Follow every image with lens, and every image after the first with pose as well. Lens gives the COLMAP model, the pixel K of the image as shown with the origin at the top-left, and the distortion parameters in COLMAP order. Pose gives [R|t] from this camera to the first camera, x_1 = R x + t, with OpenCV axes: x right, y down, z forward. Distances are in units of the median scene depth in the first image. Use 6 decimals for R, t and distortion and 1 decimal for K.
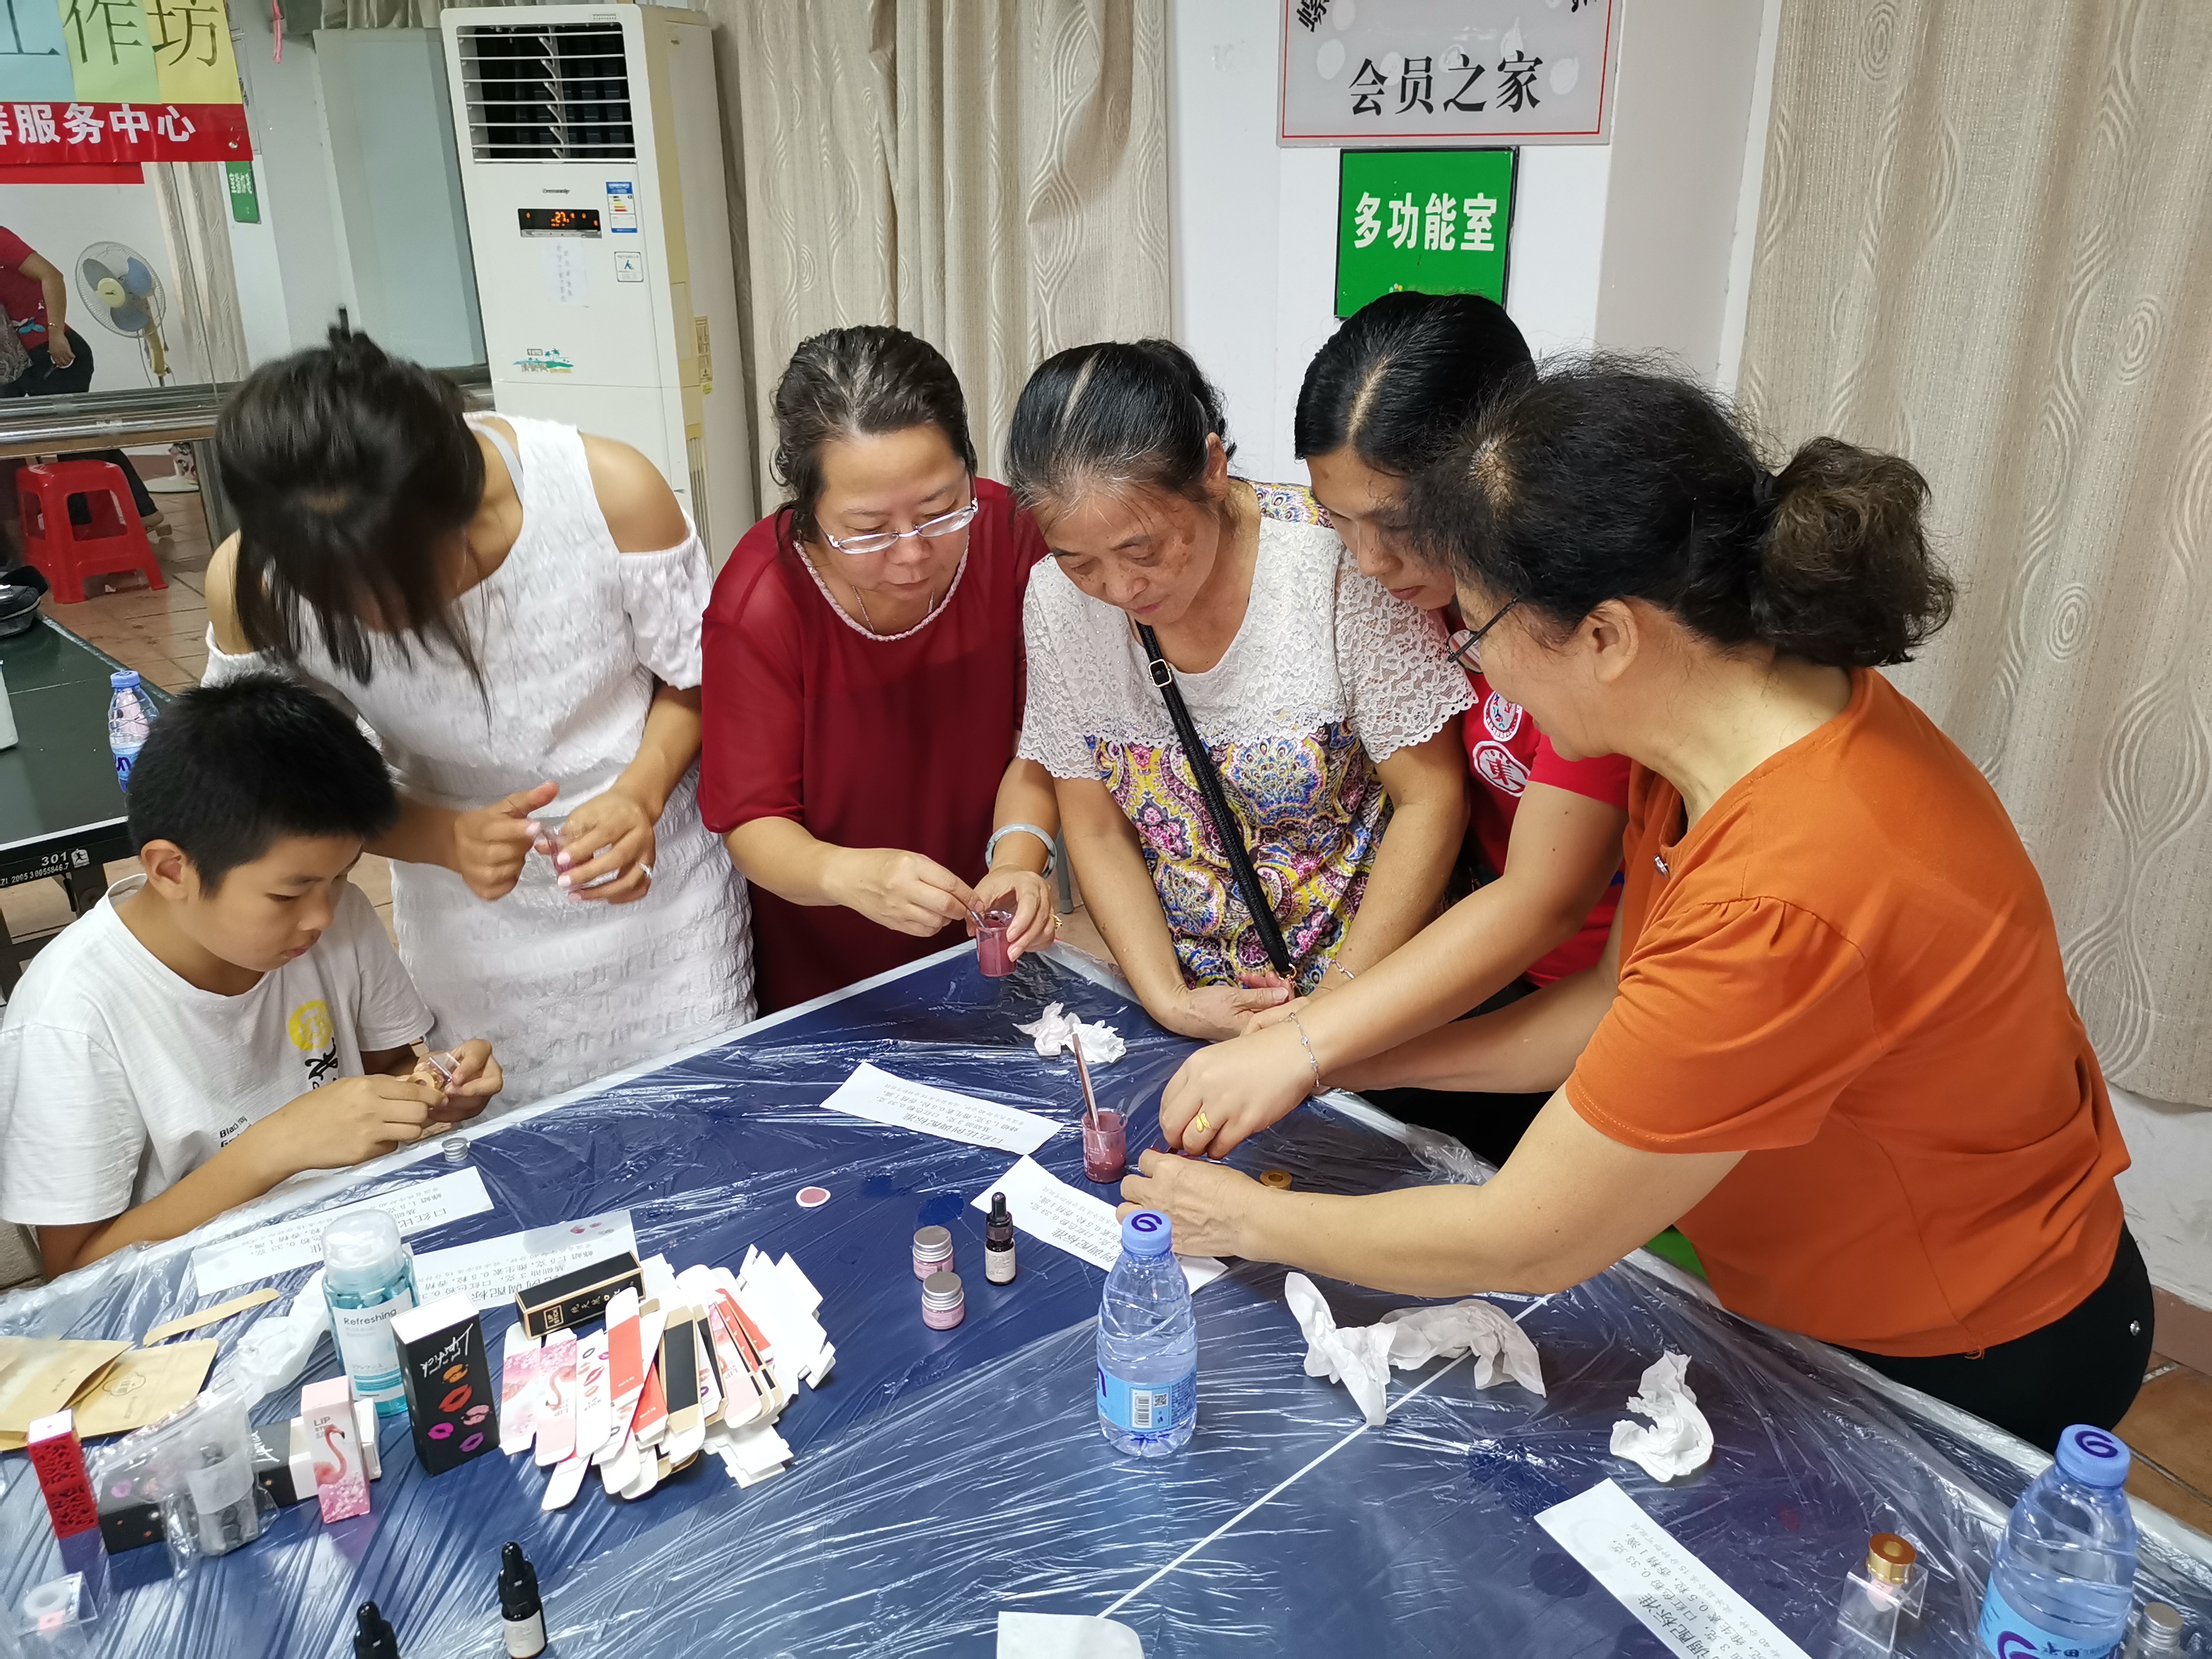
lens RADIAL K [[1718.0, 0, 1114.5], [0, 1718.0, 829.5], [0, 0, 1]] dist [0.029512, -0.013843]
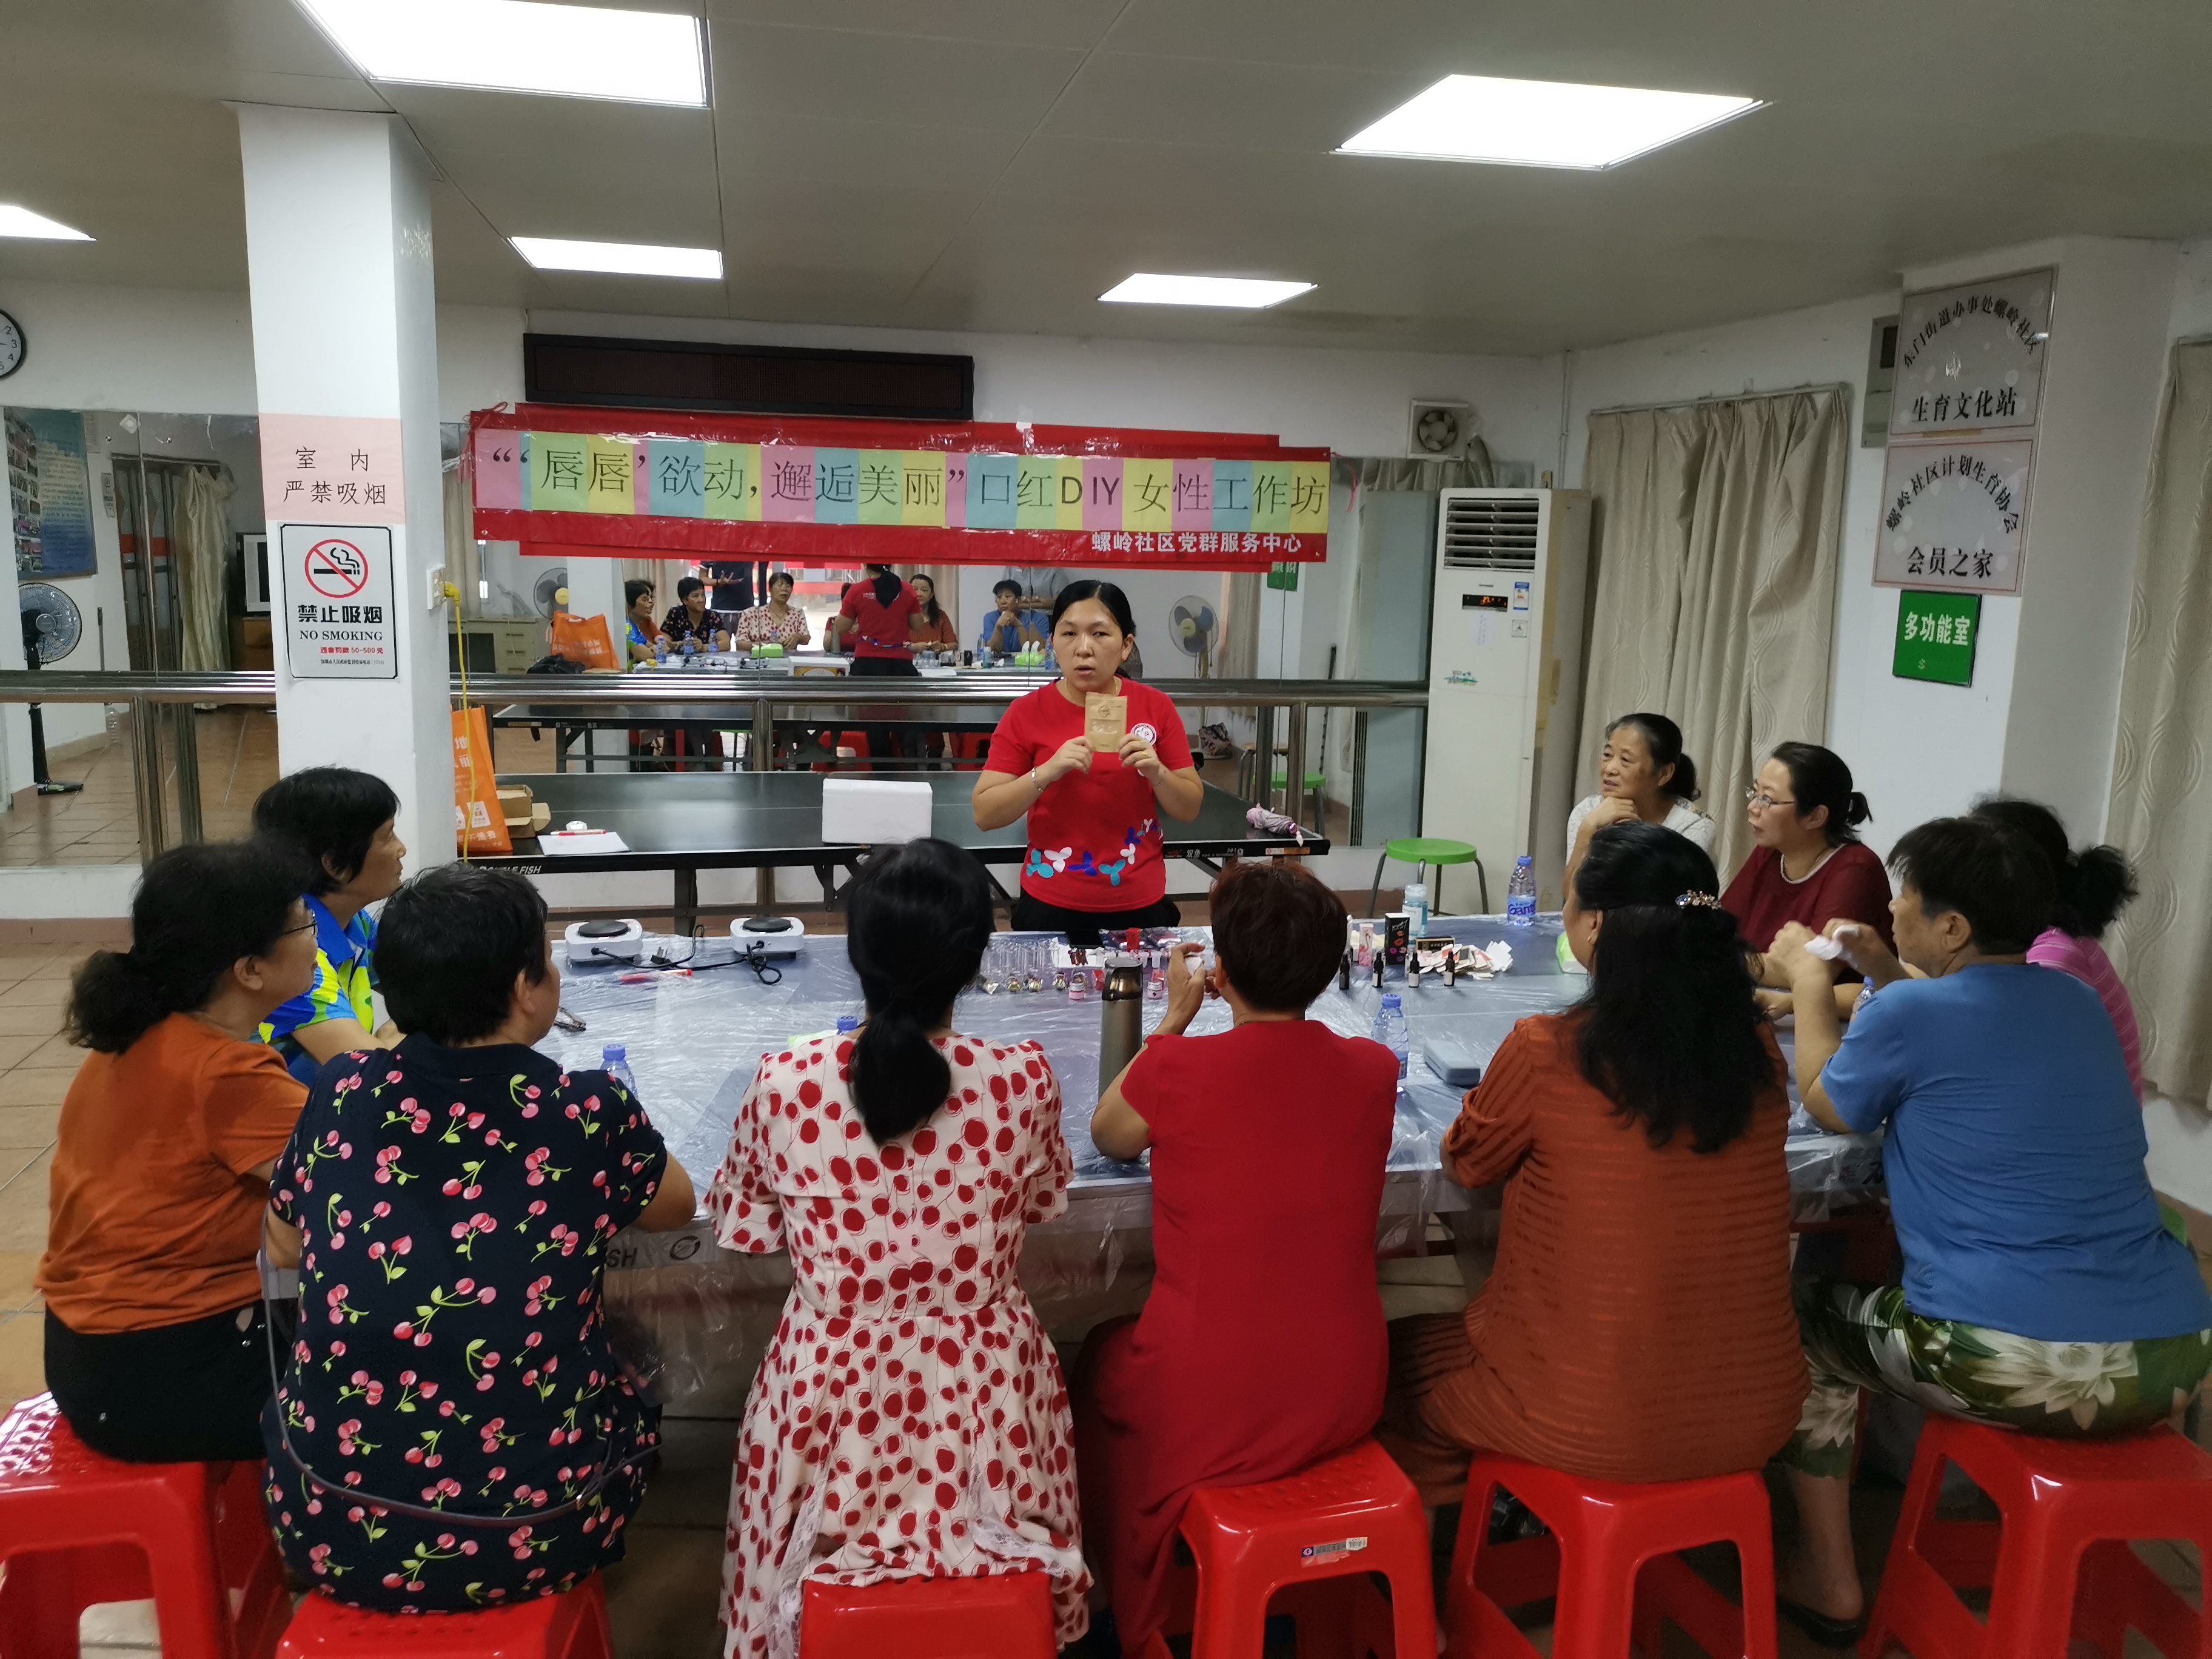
lens RADIAL K [[1718.0, 0, 1108.2], [0, 1718.0, 833.5], [0, 0, 1]] dist [0.029512, -0.013843]
pose [[0.876167, 0.114290, -0.468262, 0.222790], [-0.204444, 0.967883, -0.146303, 0.247067], [0.436502, 0.223919, 0.871393, -0.750855]]
